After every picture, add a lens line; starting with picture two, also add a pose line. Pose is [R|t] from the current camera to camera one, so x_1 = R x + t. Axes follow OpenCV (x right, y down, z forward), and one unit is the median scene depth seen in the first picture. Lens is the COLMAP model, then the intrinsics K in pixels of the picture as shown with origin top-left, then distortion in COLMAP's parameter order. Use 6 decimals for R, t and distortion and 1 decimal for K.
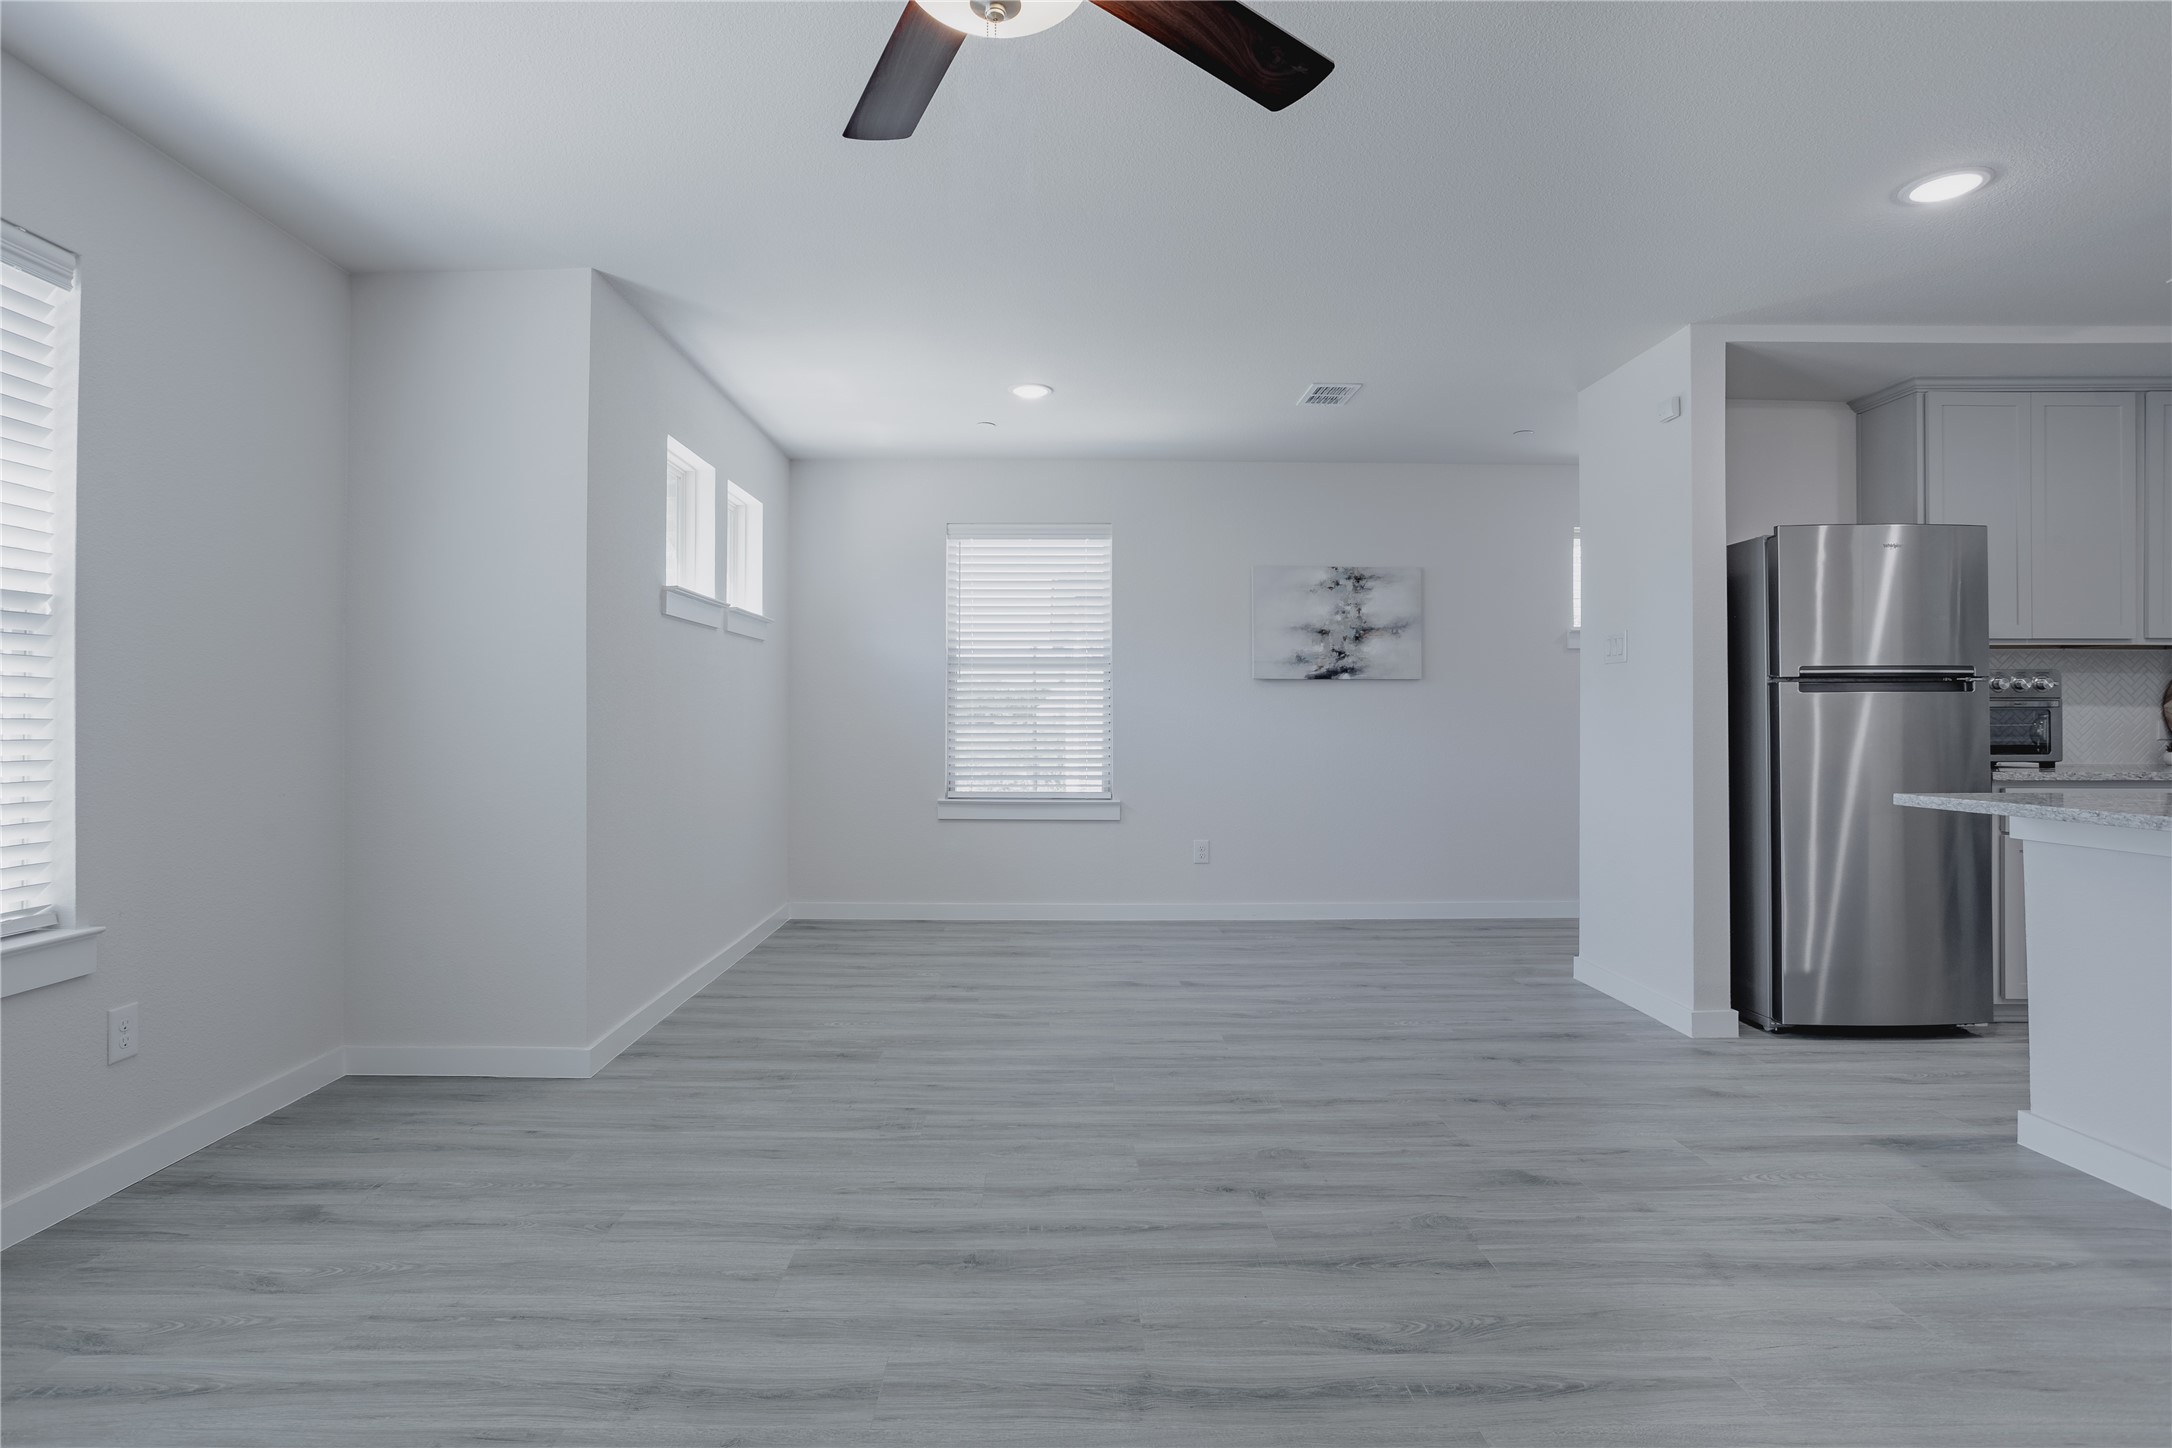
lens RADIAL K [[1117.1, 0, 1059.6], [0, 1117.1, 706.8], [0, 0, 1]] dist [-0.055052, 0.032797]
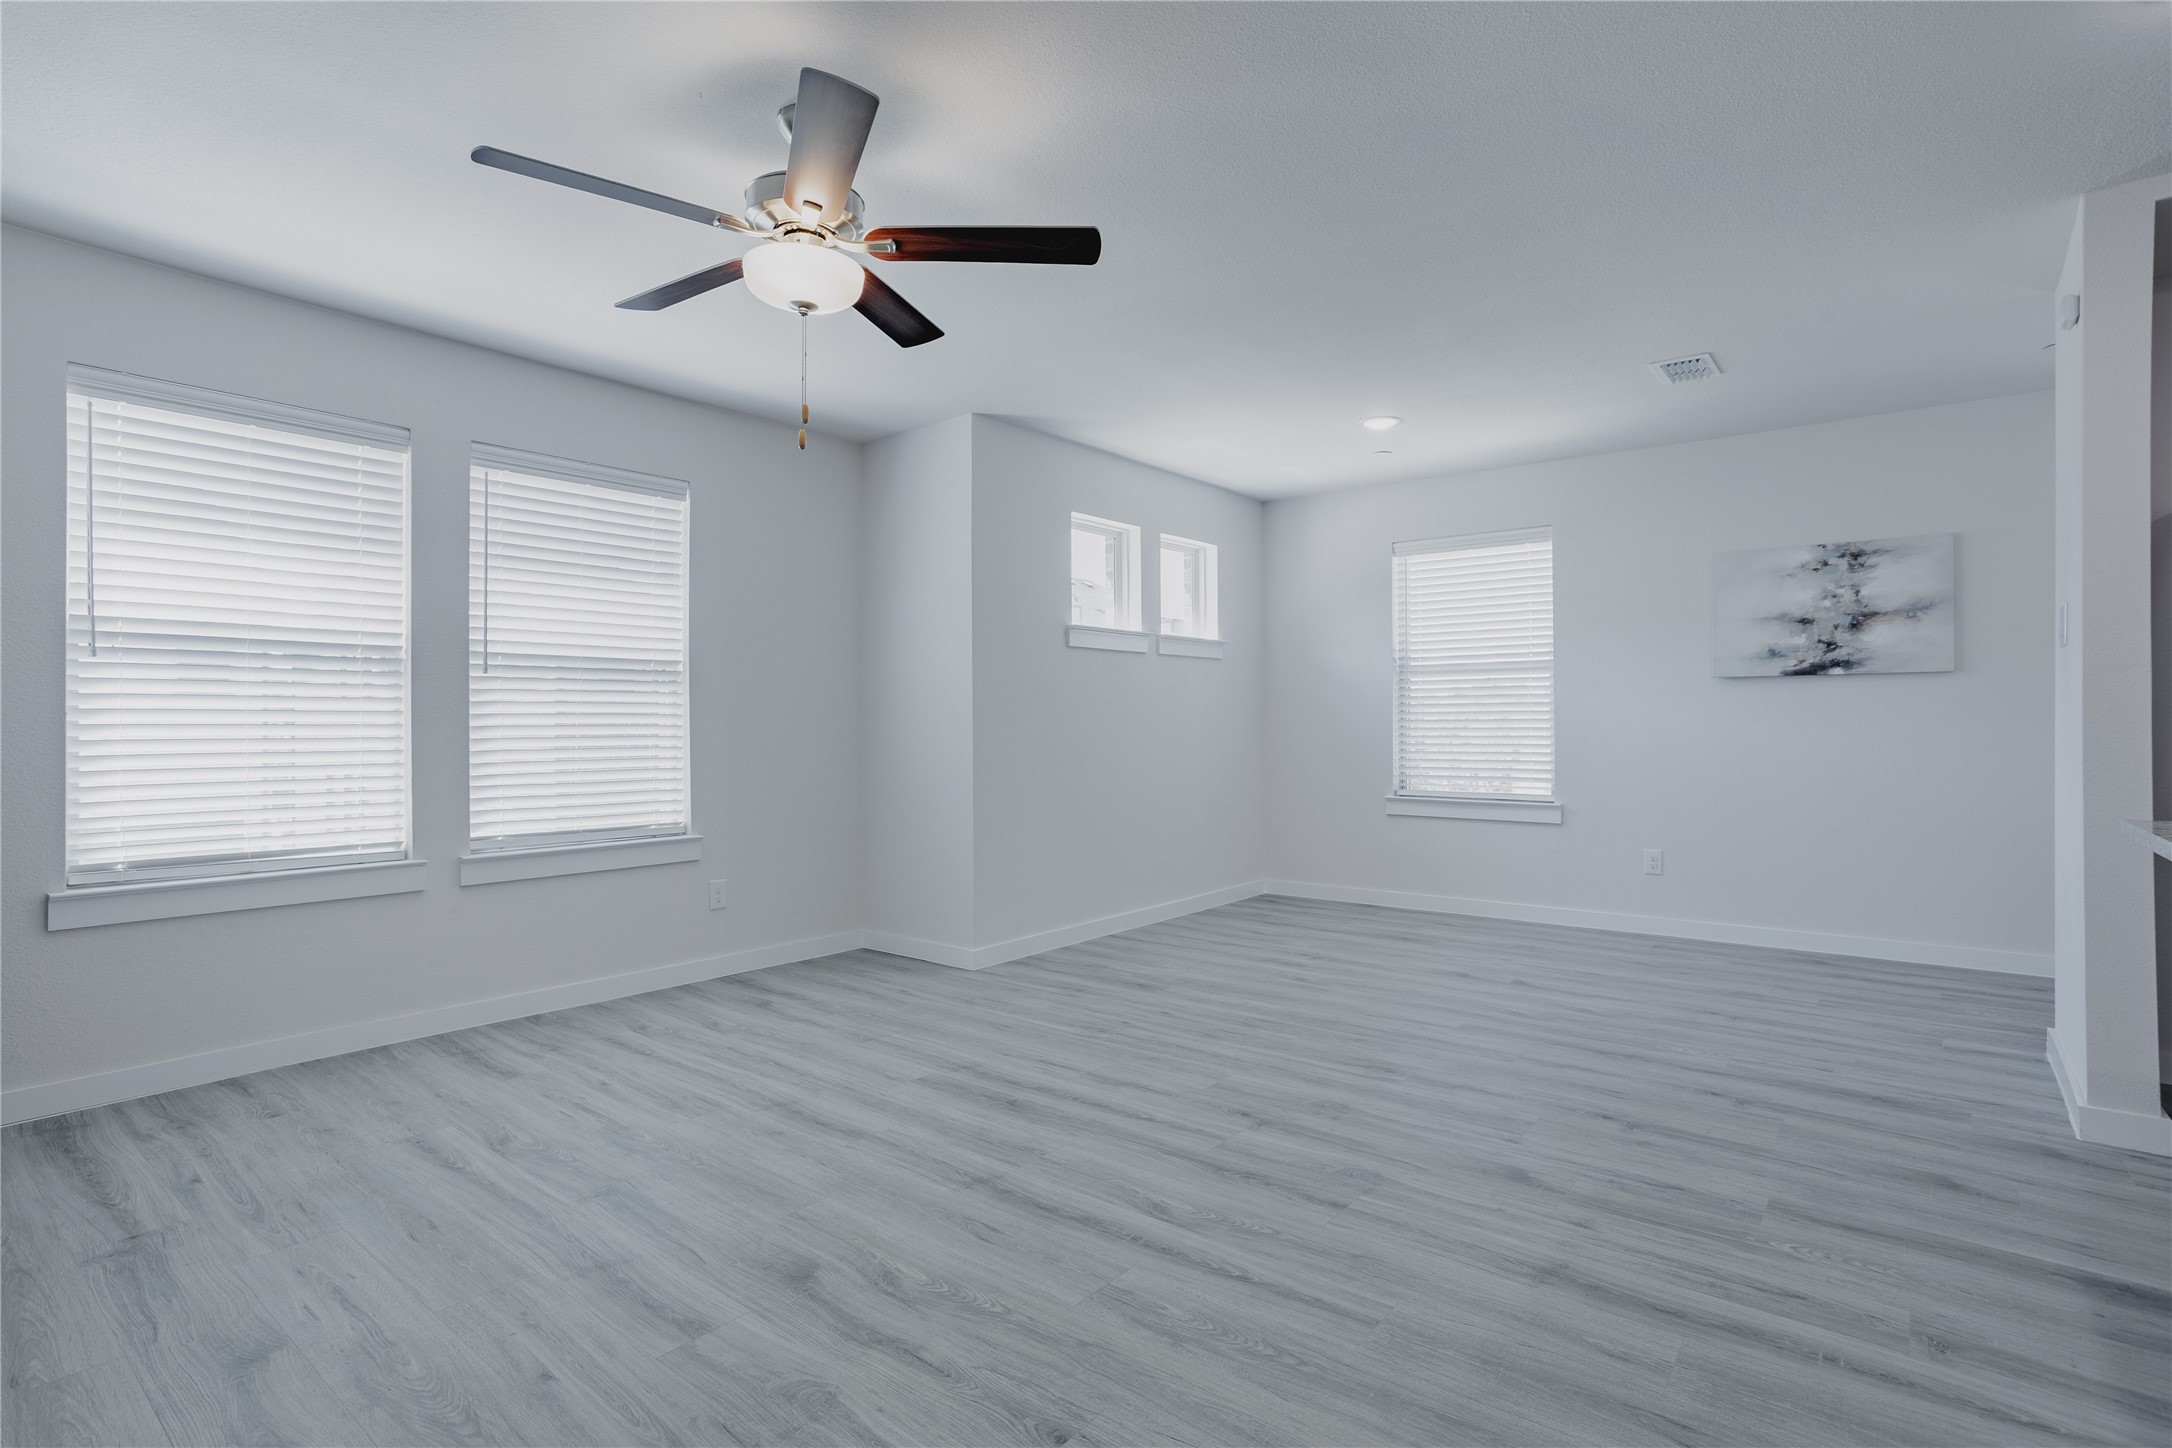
lens RADIAL K [[1081.4, 0, 1073.1], [0, 1081.4, 719.2], [0, 0, 1]] dist [-0.056710, 0.038438]
pose [[0.766159, -0.006603, -0.642617, 0.589673], [0.010972, 0.999936, 0.002808, 0.001781], [0.642557, -0.009202, 0.766182, -0.006614]]
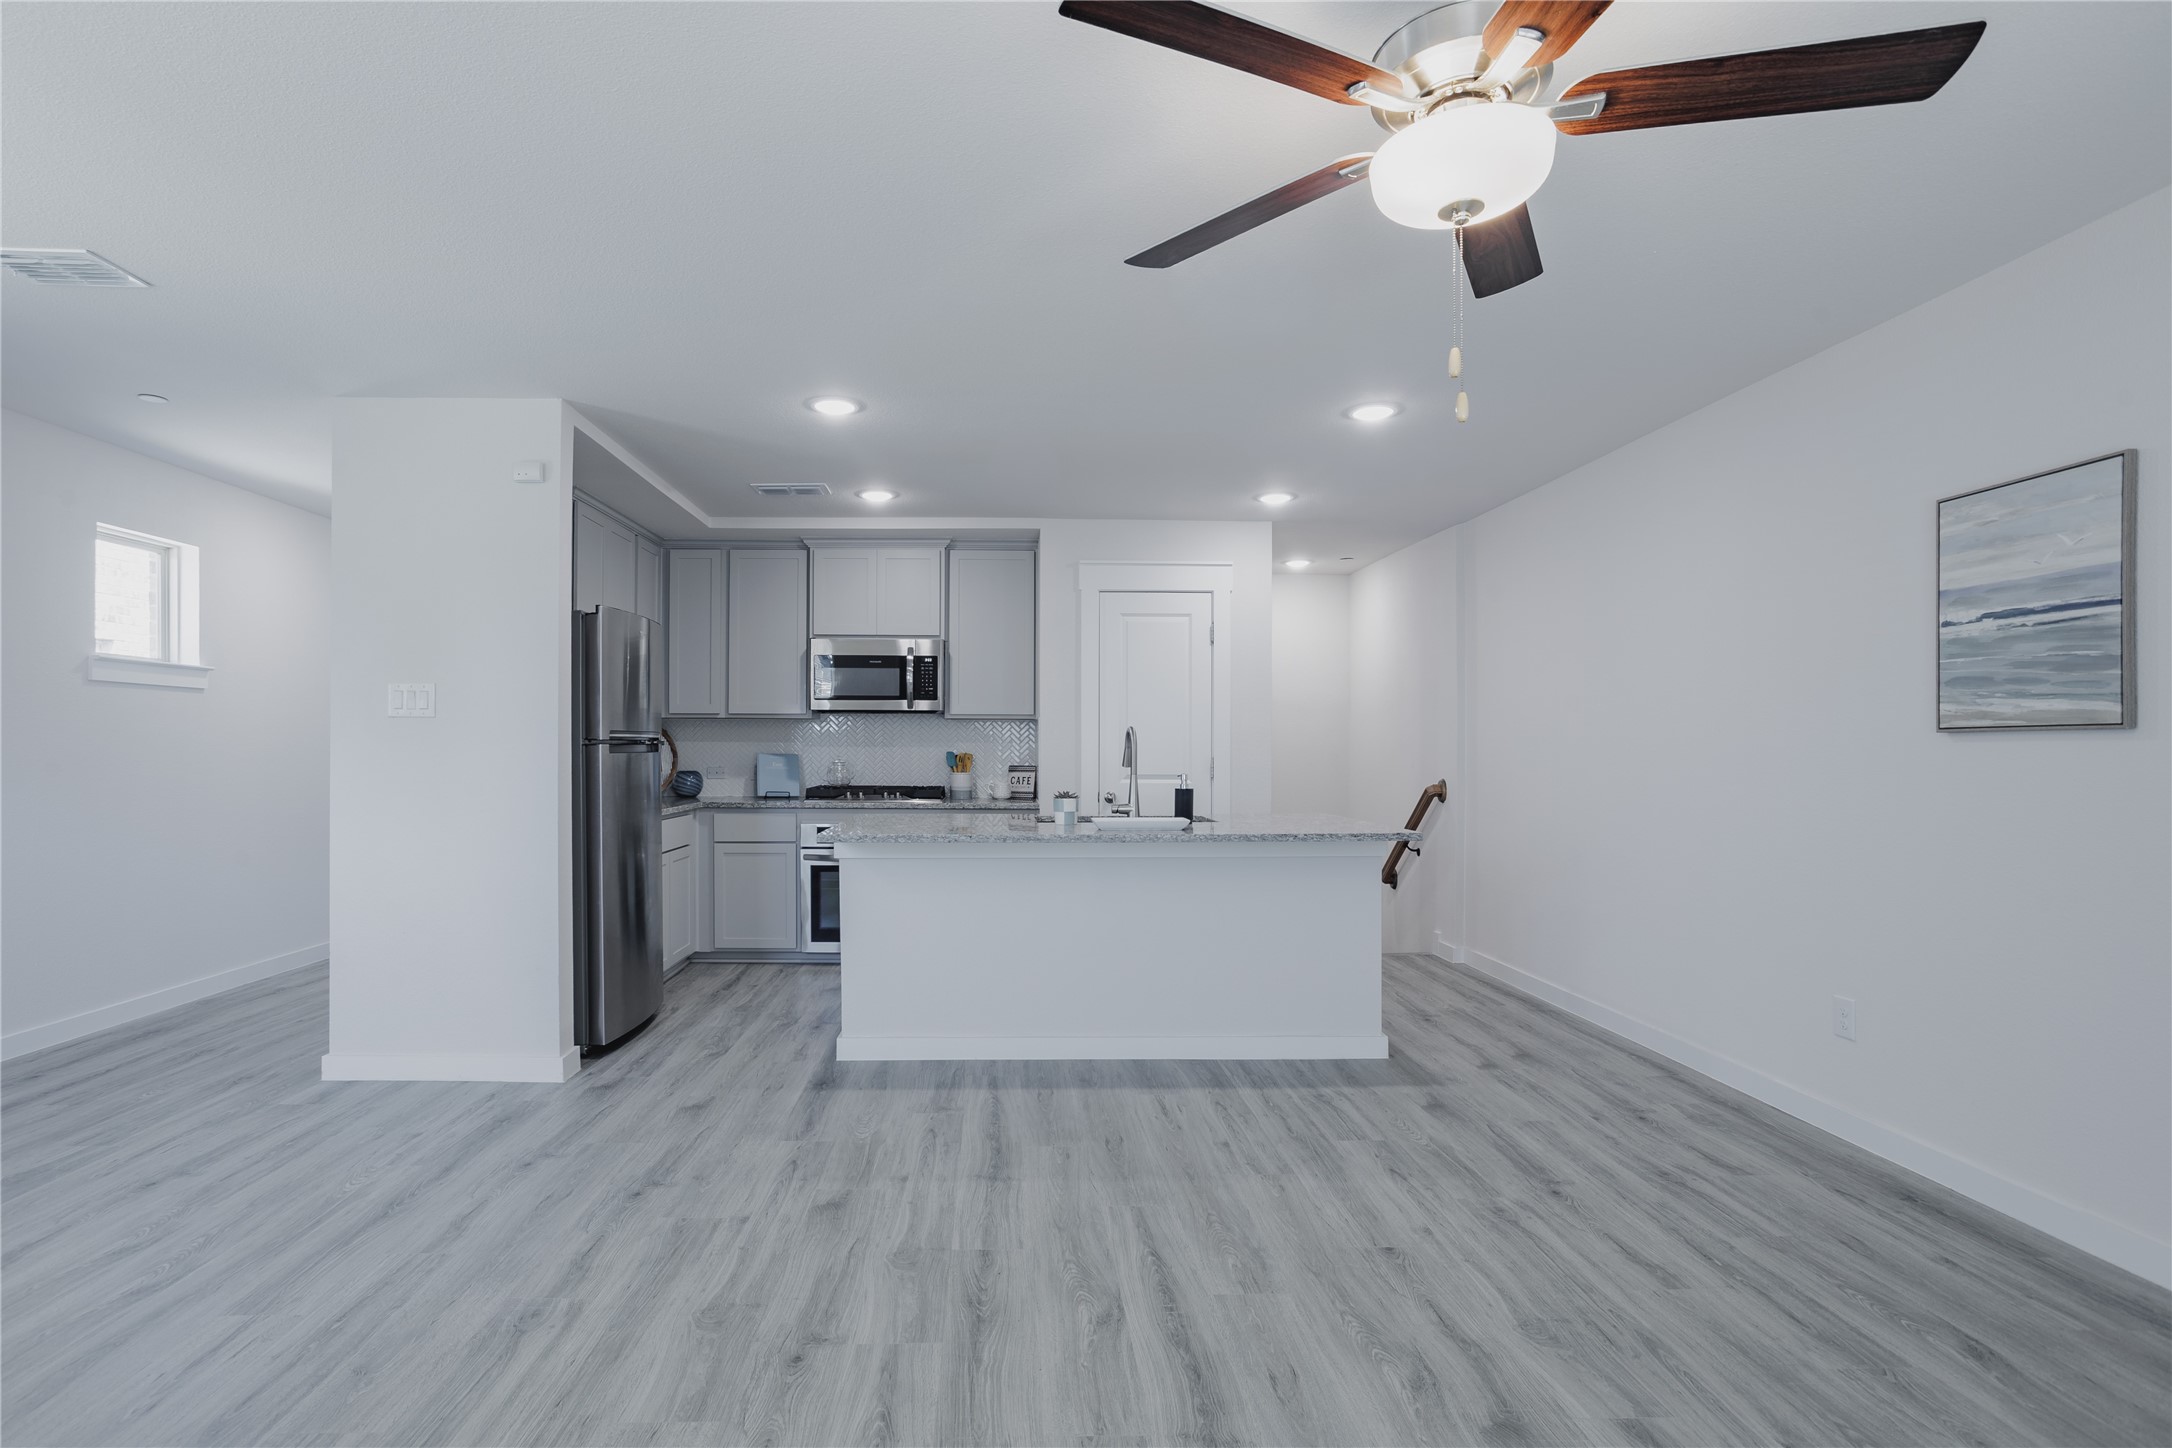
lens RADIAL K [[1080.8, 0, 1048.0], [0, 1080.8, 749.5], [0, 0, 1]] dist [-0.049666, 0.038382]
pose [[-0.028110, -0.001435, 0.999604, -0.522663], [-0.015685, 0.999876, 0.000995, -0.029074], [-0.999482, -0.015651, -0.028129, 0.648945]]
